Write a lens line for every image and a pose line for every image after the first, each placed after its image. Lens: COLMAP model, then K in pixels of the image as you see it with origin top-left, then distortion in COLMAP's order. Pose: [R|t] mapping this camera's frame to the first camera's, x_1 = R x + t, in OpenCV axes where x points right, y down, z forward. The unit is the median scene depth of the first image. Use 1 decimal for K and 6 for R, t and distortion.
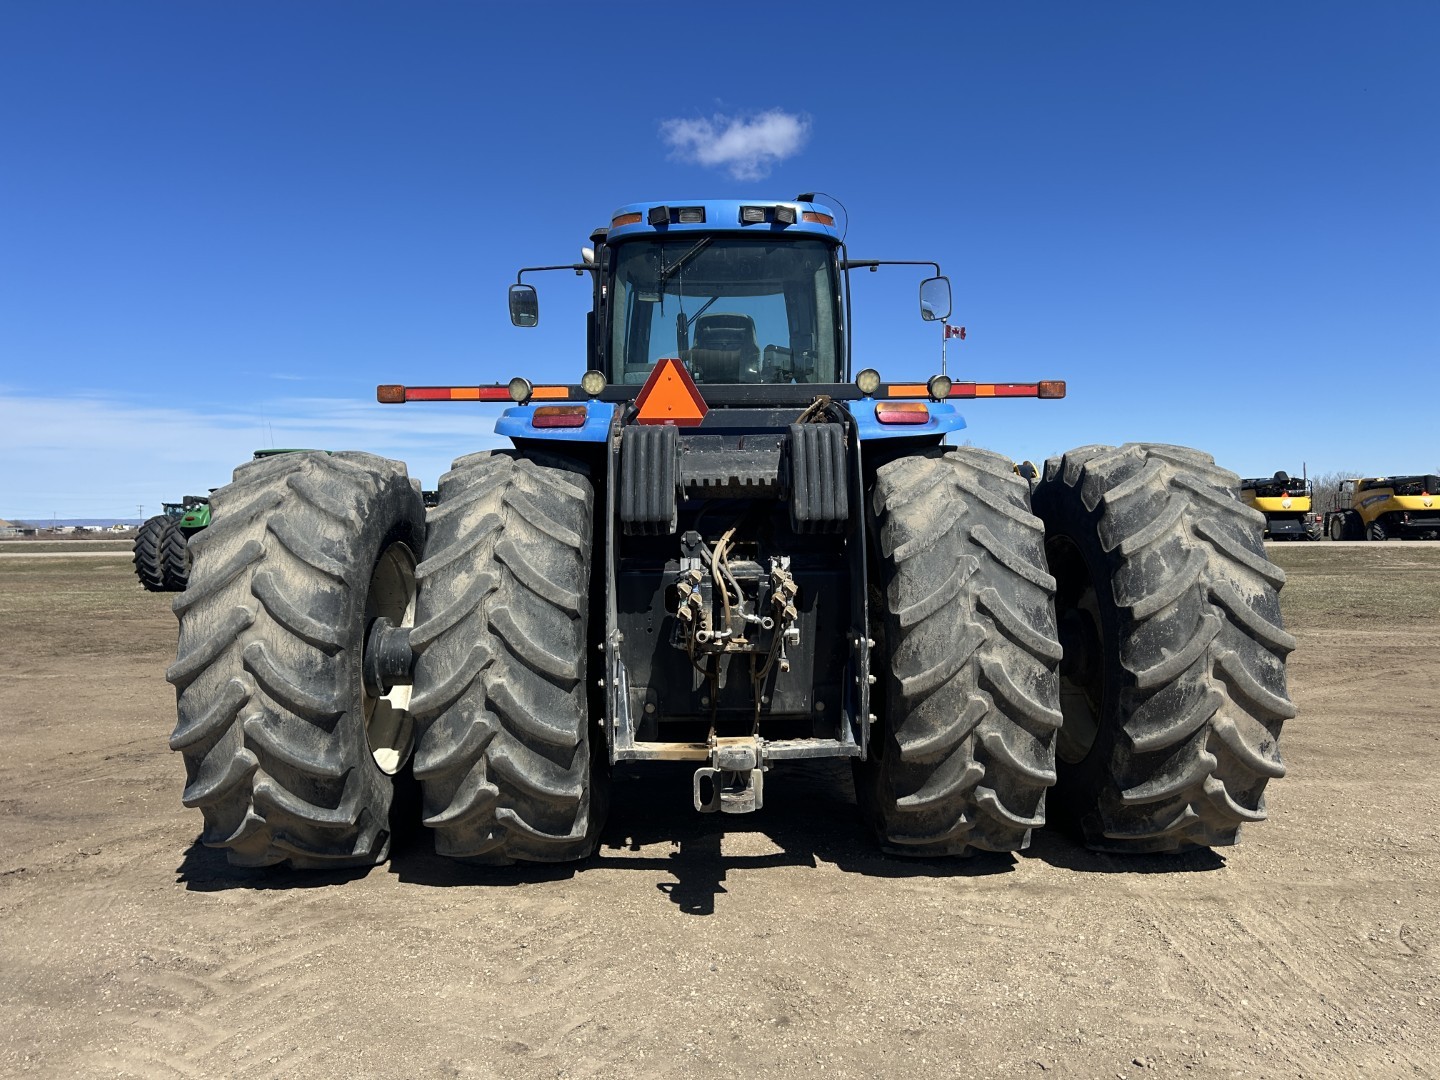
lens RADIAL K [[1063.9, 0, 722.5], [0, 1063.9, 520.7], [0, 0, 1]] dist [0.118592, -0.207773]
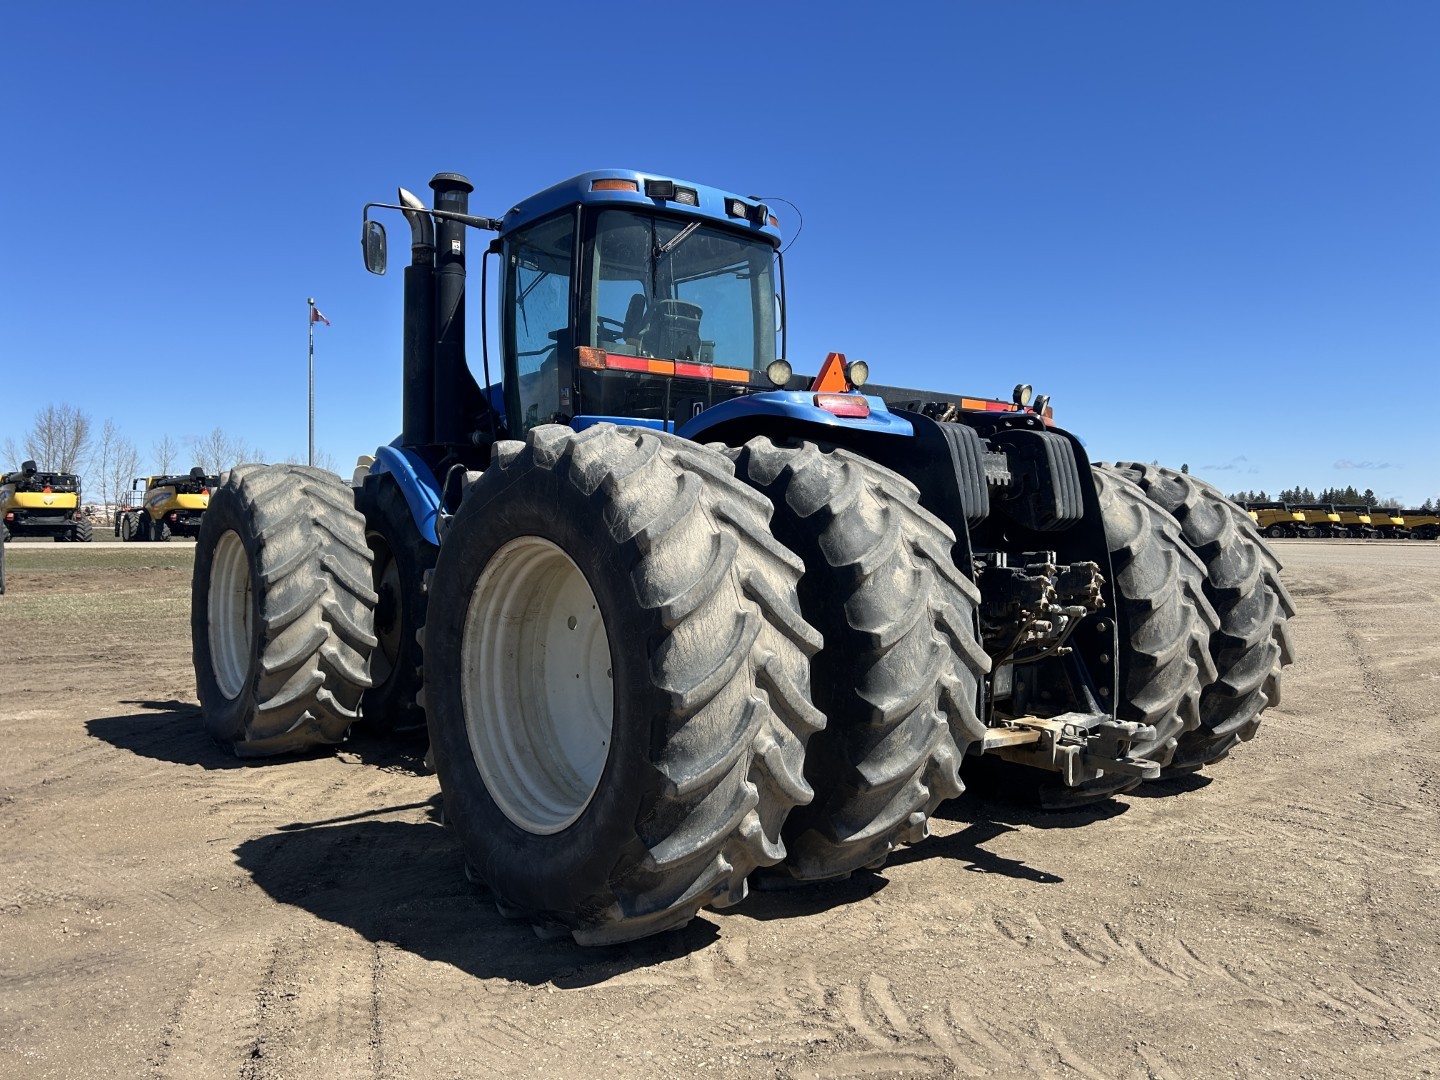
lens RADIAL K [[1063.9, 0, 722.5], [0, 1063.9, 520.7], [0, 0, 1]] dist [0.118592, -0.207773]
pose [[0.775755, 0.016184, 0.630827, -0.918770], [-0.017611, 0.999837, -0.003993, 0.012846], [-0.630788, -0.008012, 0.775913, 0.354161]]
